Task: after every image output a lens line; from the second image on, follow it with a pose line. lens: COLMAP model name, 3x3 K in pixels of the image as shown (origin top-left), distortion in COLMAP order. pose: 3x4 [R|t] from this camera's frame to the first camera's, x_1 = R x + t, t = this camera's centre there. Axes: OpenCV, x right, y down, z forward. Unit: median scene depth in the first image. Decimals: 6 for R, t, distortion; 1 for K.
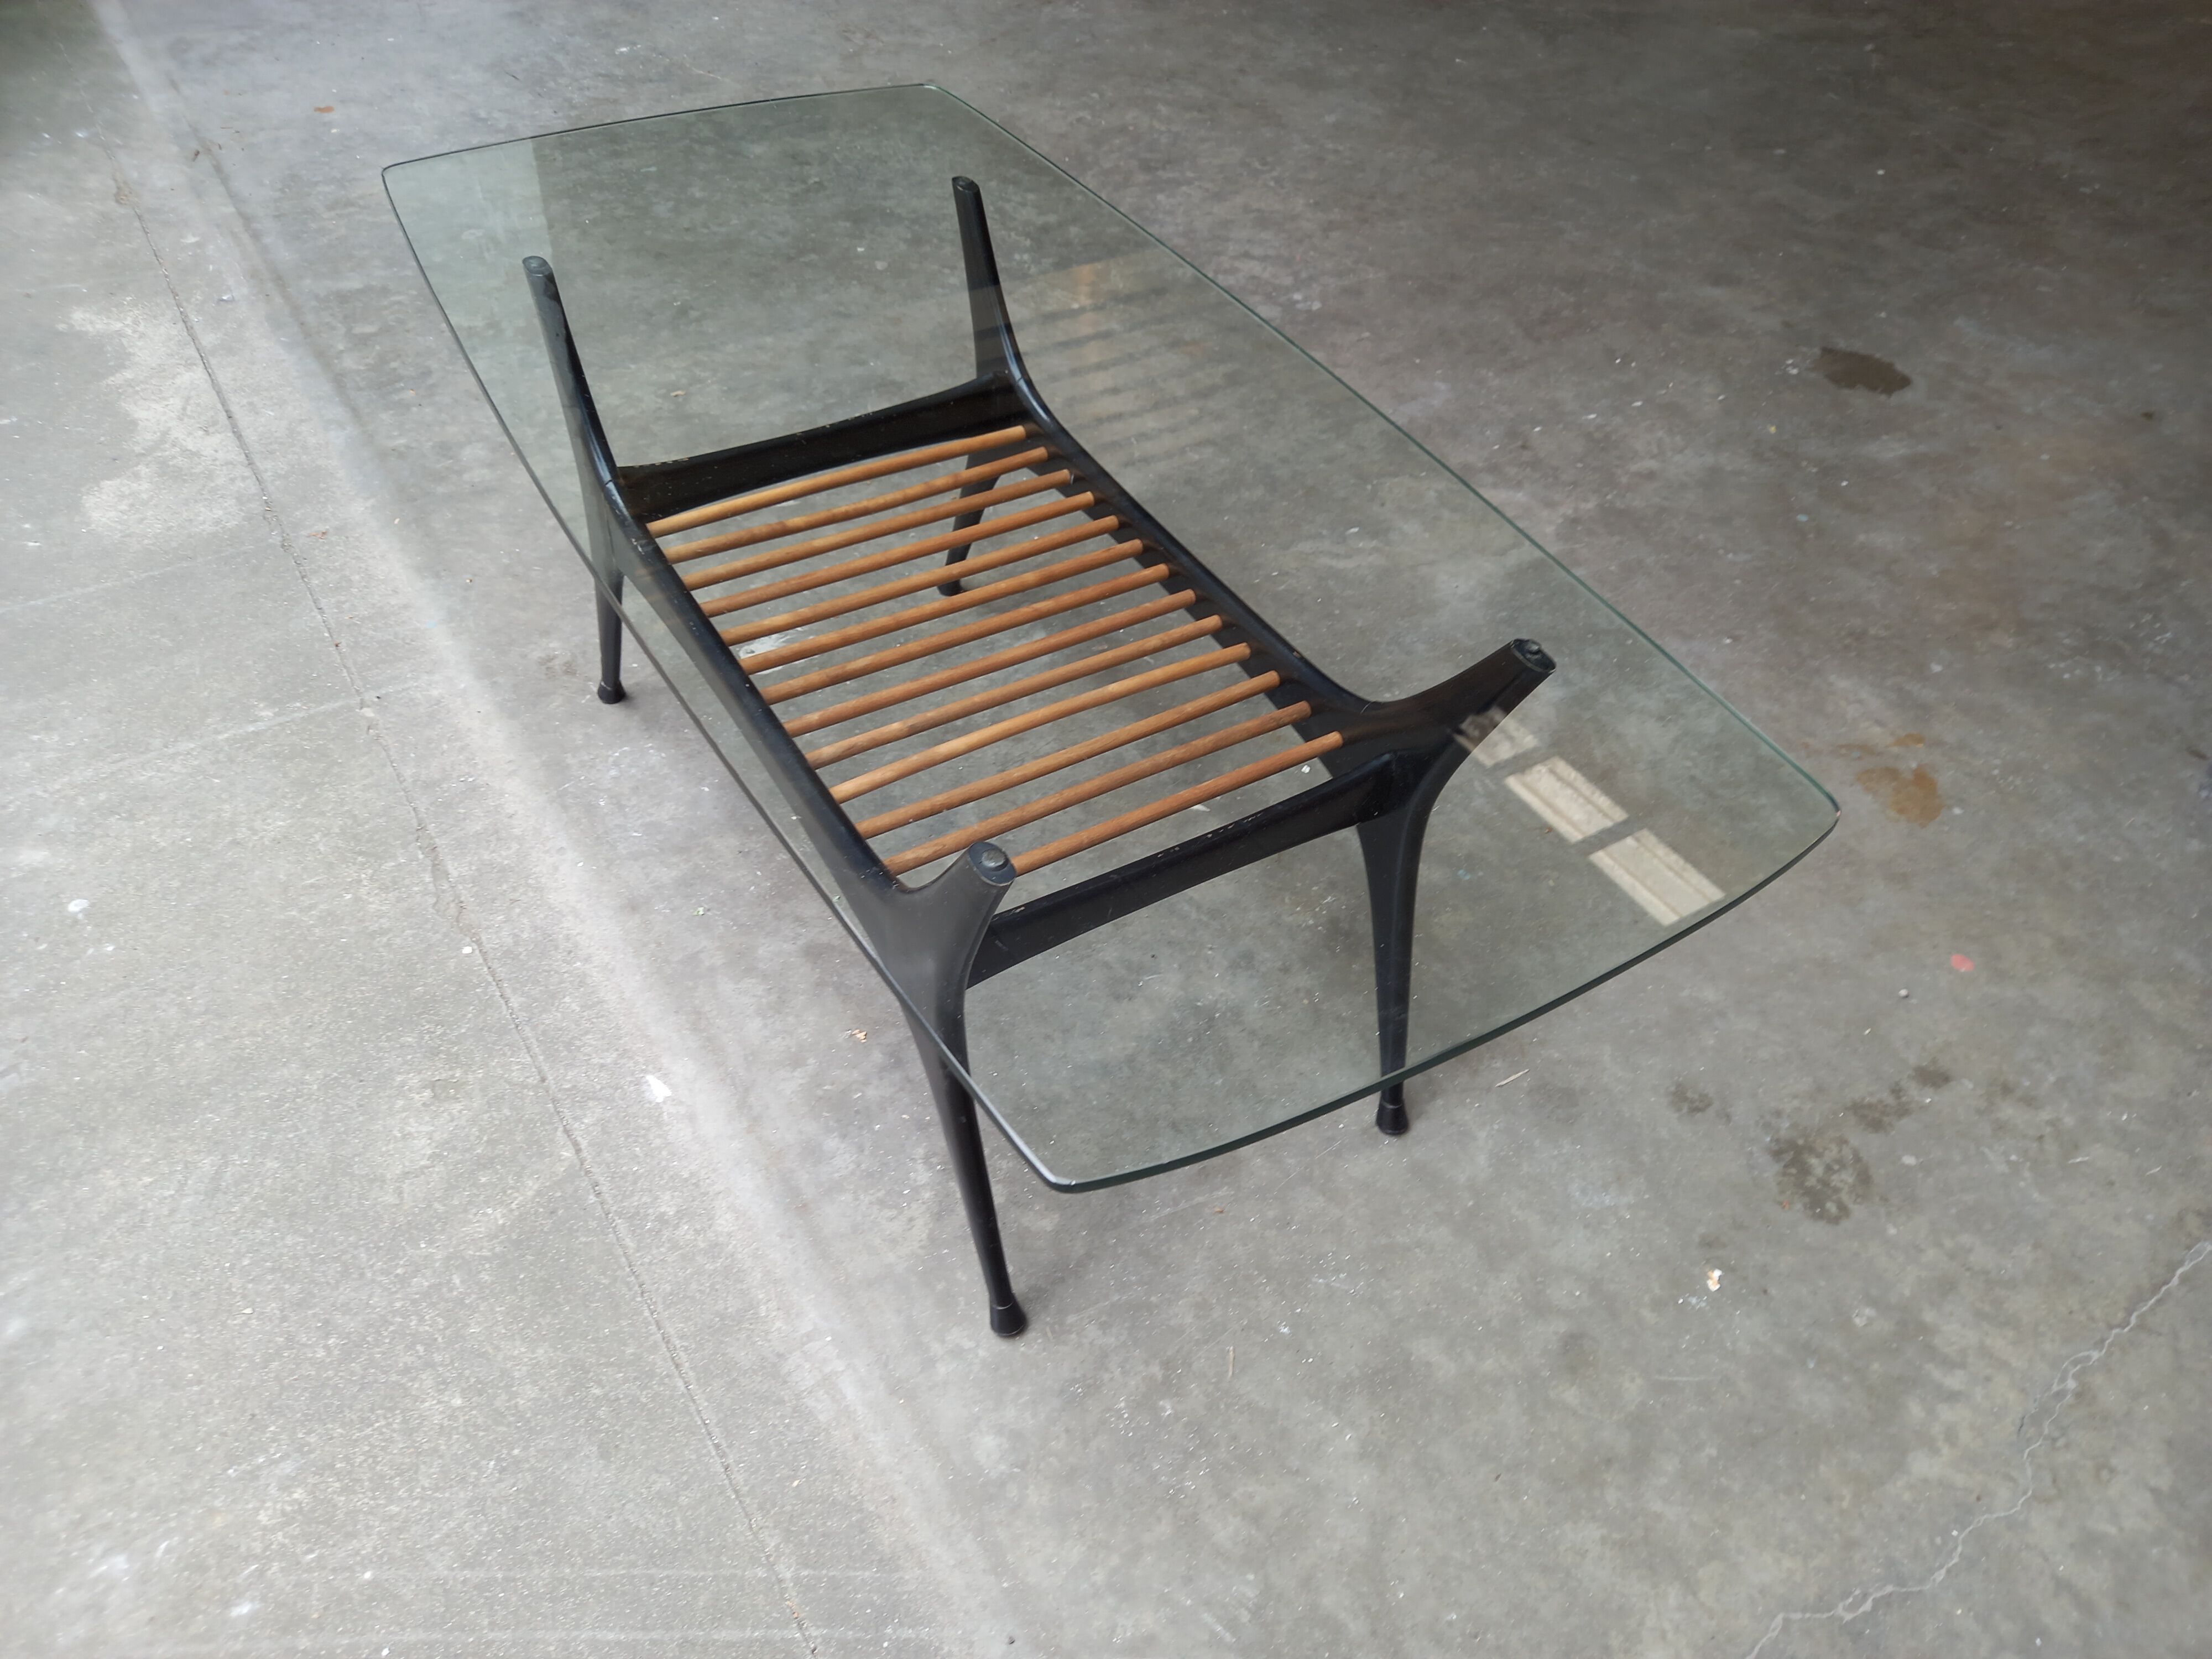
lens RADIAL K [[1622.1, 0, 1120.8], [0, 1622.1, 805.9], [0, 0, 1]] dist [0.043385, -0.048733]
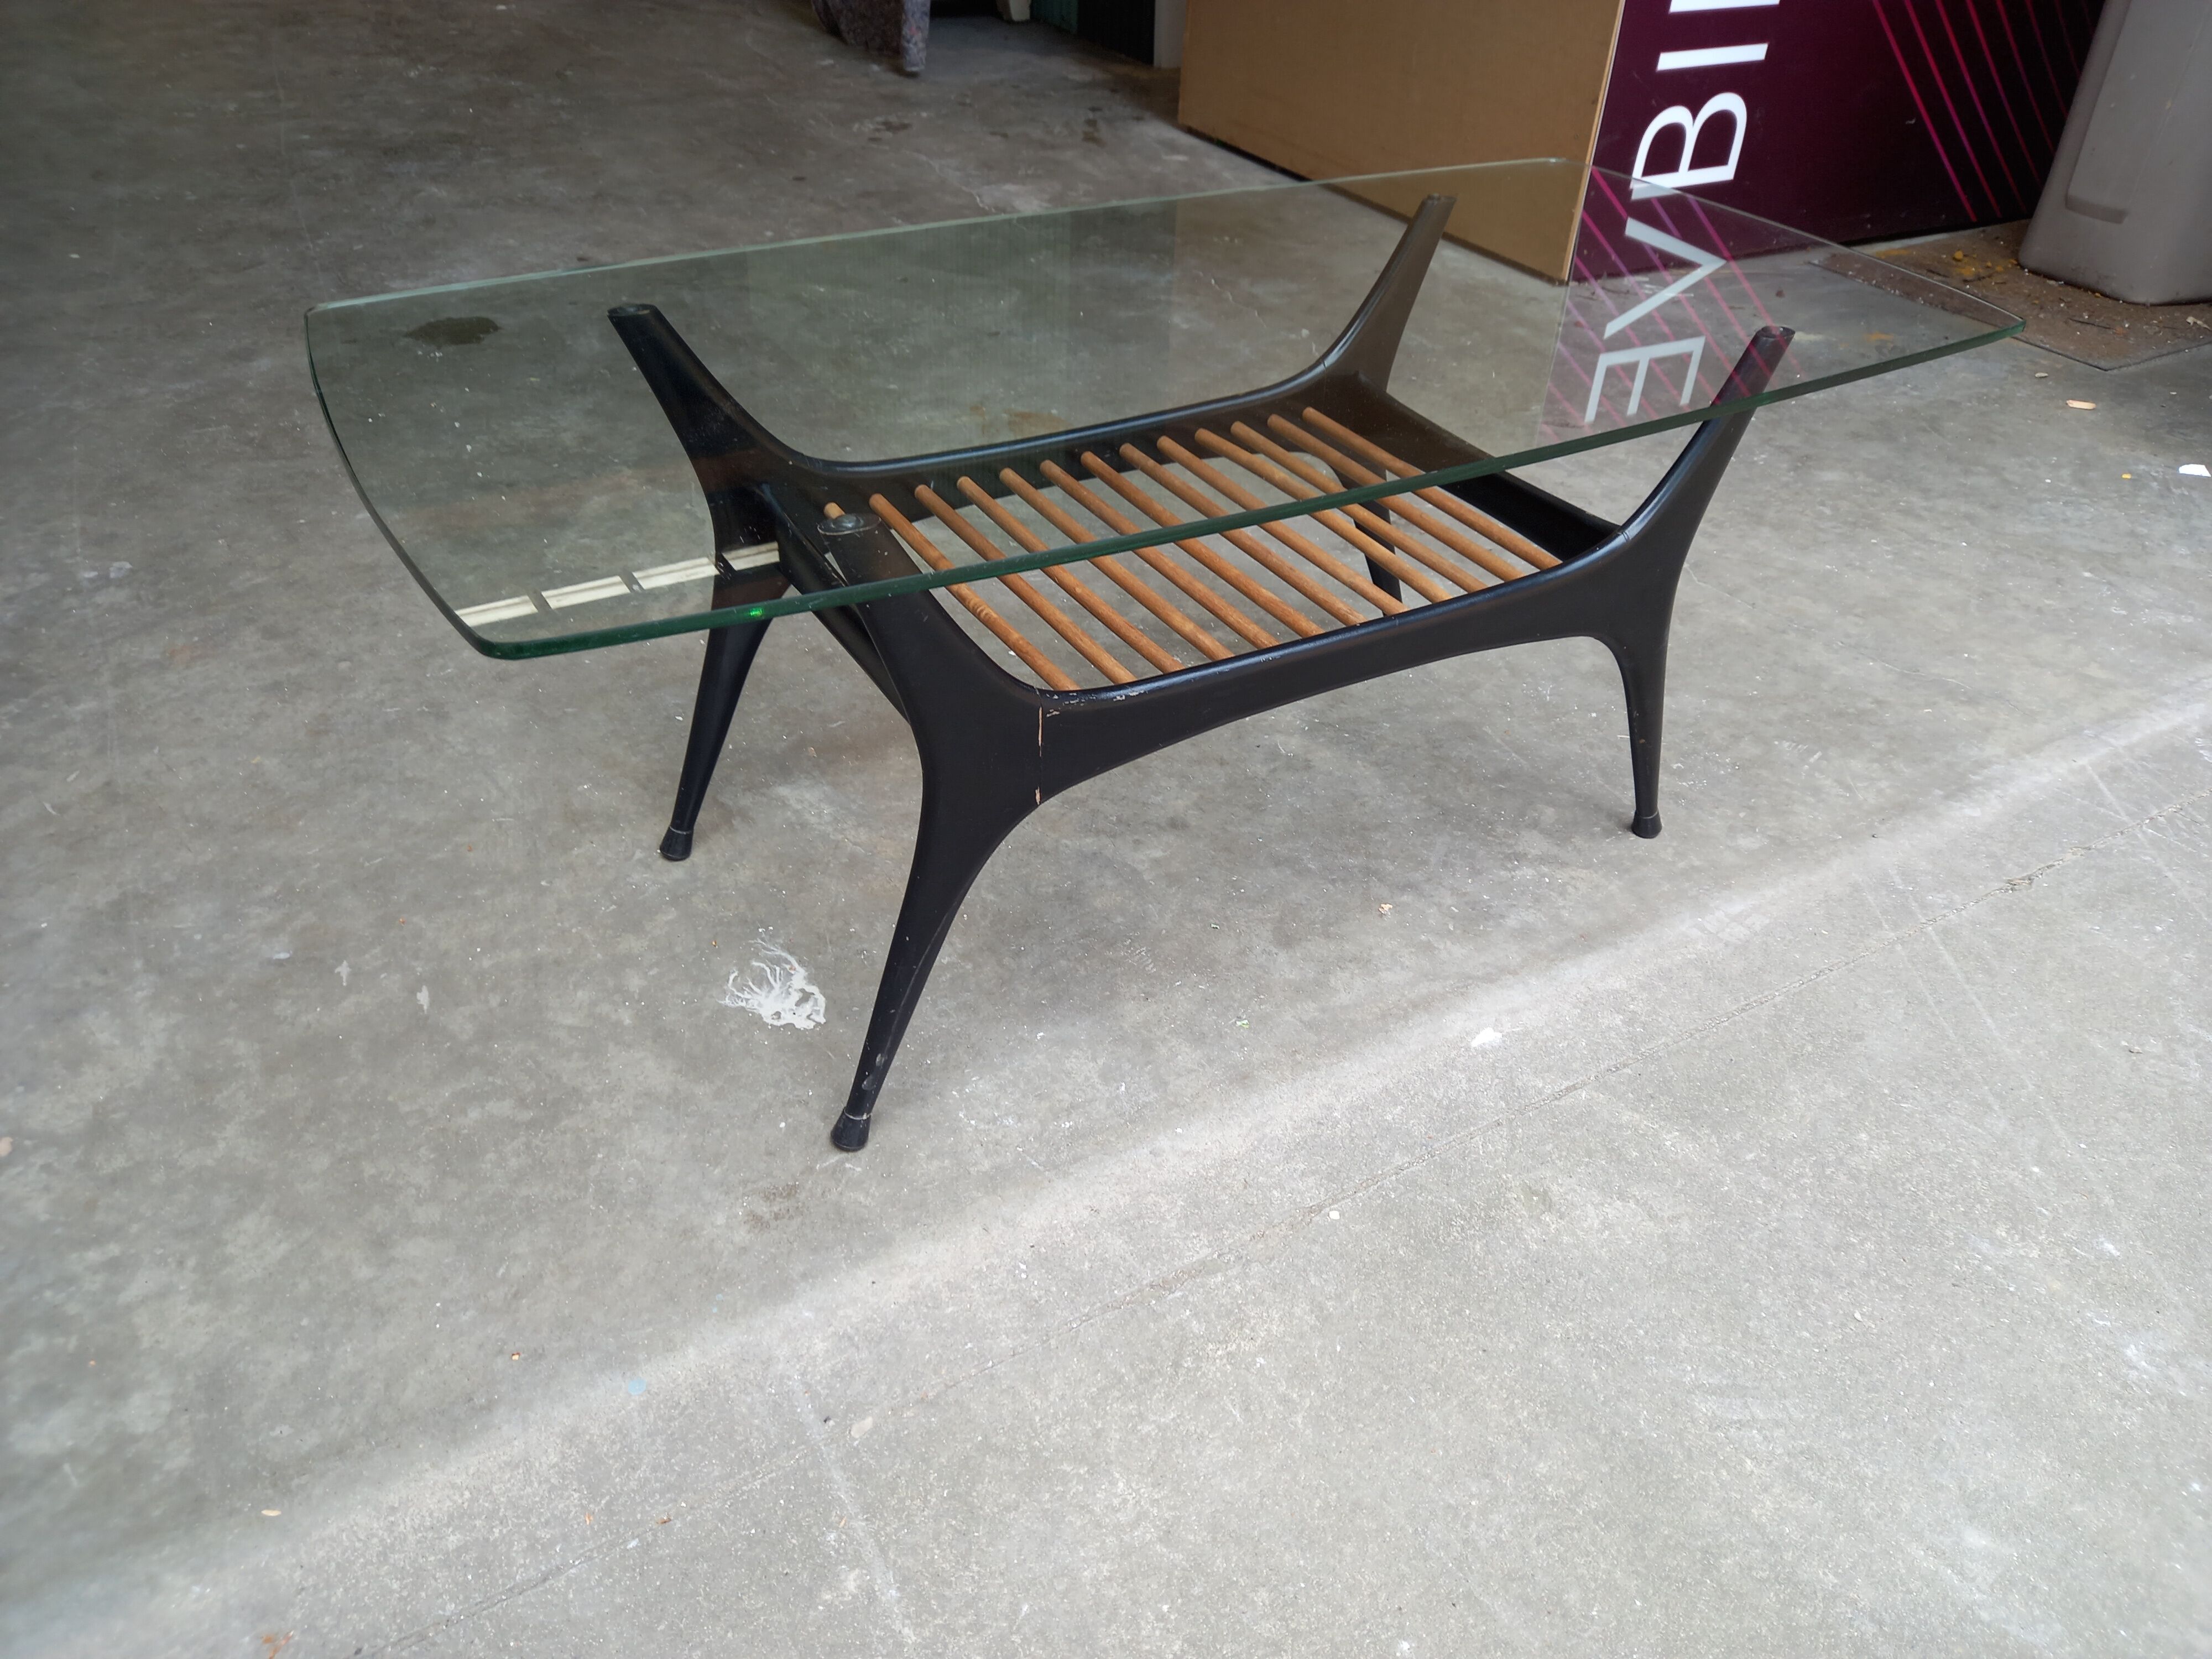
lens RADIAL K [[1622.1, 0, 1082.7], [0, 1622.1, 818.5], [0, 0, 1]] dist [0.043385, -0.048733]
pose [[0.037644, -0.632178, 0.773908, -0.939321], [0.673497, 0.588184, 0.447706, -0.486857], [-0.738231, 0.504371, 0.447912, 0.664413]]
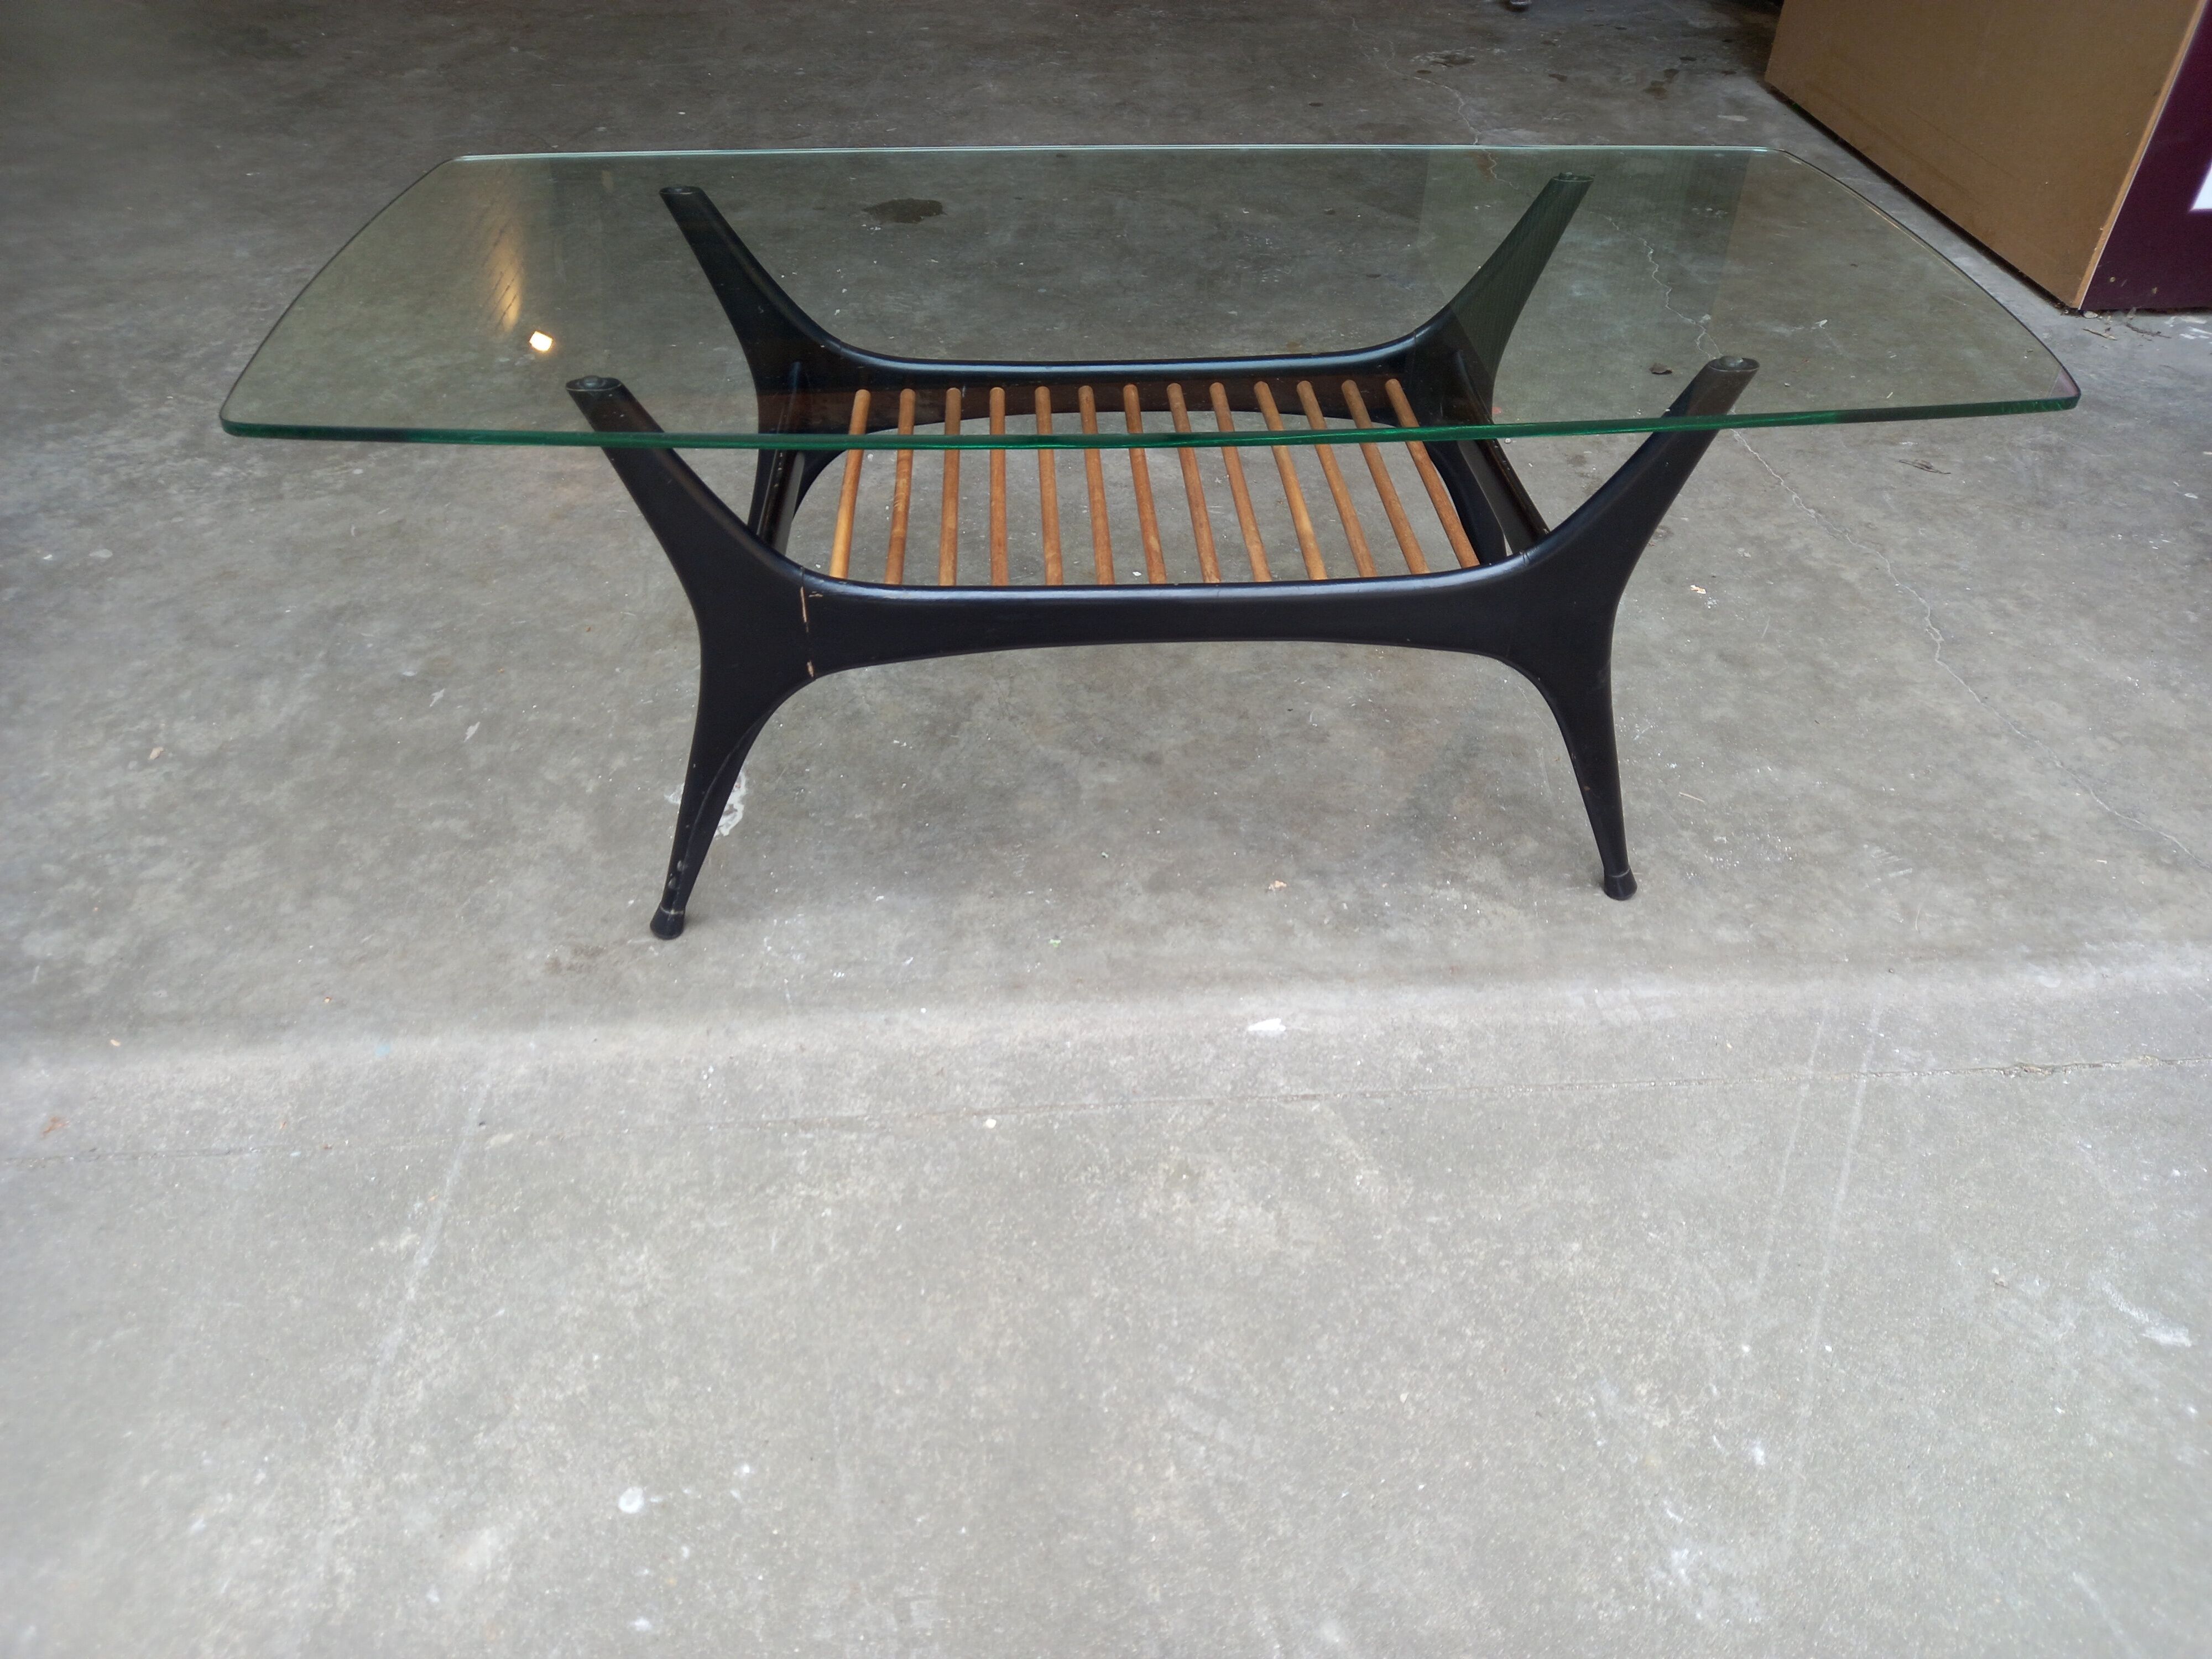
lens RADIAL K [[1622.1, 0, 1091.5], [0, 1622.1, 787.9], [0, 0, 1]] dist [0.043385, -0.048733]
pose [[0.483899, -0.582535, 0.653066, -0.858716], [0.629440, 0.750138, 0.202730, -0.186994], [-0.607986, 0.312964, 0.729662, 0.315408]]
